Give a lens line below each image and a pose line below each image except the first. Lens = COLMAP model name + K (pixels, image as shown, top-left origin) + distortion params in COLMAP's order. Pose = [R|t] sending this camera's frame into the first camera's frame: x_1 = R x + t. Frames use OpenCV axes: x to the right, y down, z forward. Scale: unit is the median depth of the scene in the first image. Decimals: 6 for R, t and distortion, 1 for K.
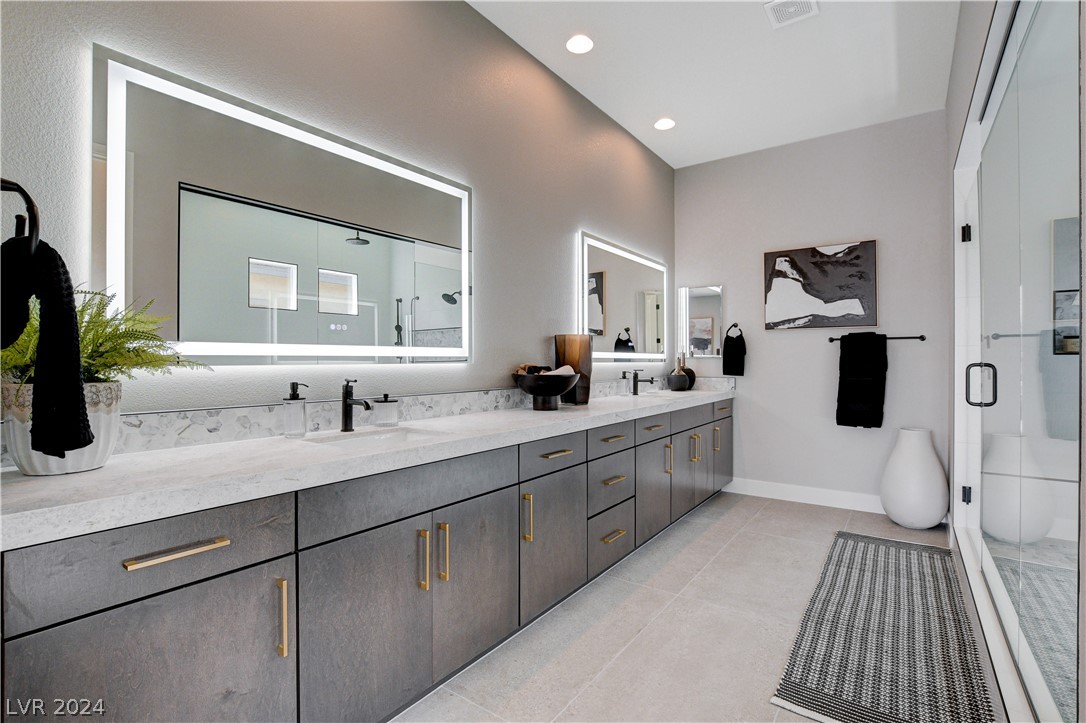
lens RADIAL K [[485.4, 0, 543.0], [0, 485.4, 361.5], [0, 0, 1]] dist [-0.018798, -0.000066]
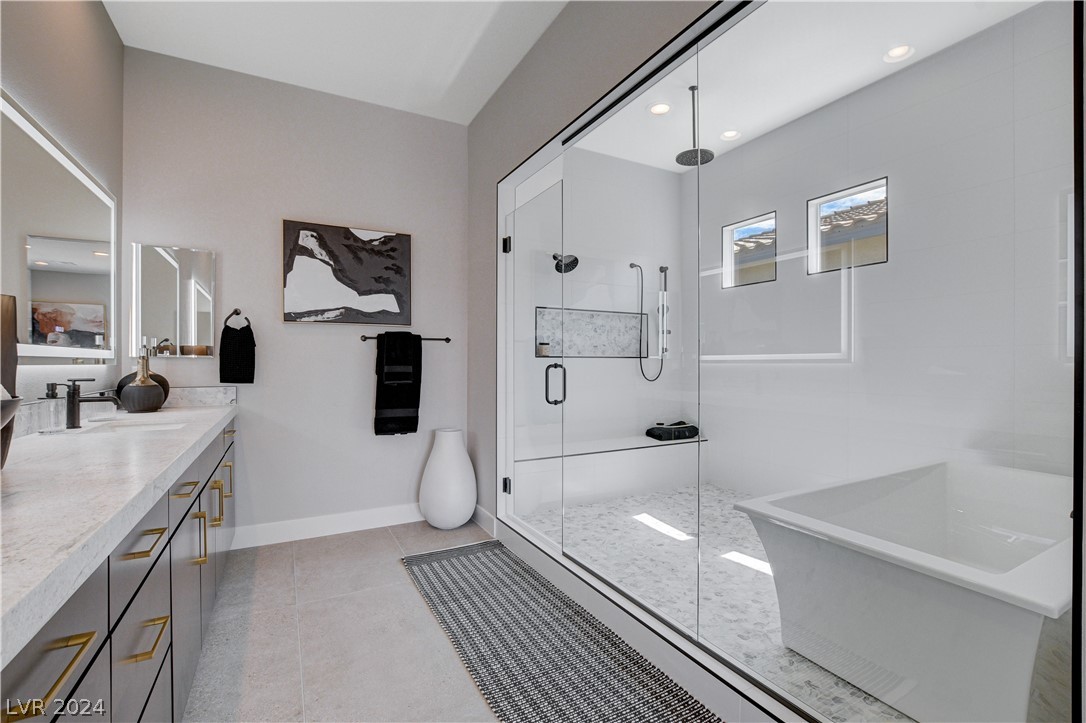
lens RADIAL K [[485.4, 0, 543.0], [0, 485.4, 361.5], [0, 0, 1]] dist [-0.018798, -0.000066]
pose [[0.418636, 0.002247, 0.908151, -0.063519], [0.001720, 0.999993, -0.003267, 0.000710], [-0.908153, 0.002930, 0.418629, 0.348058]]
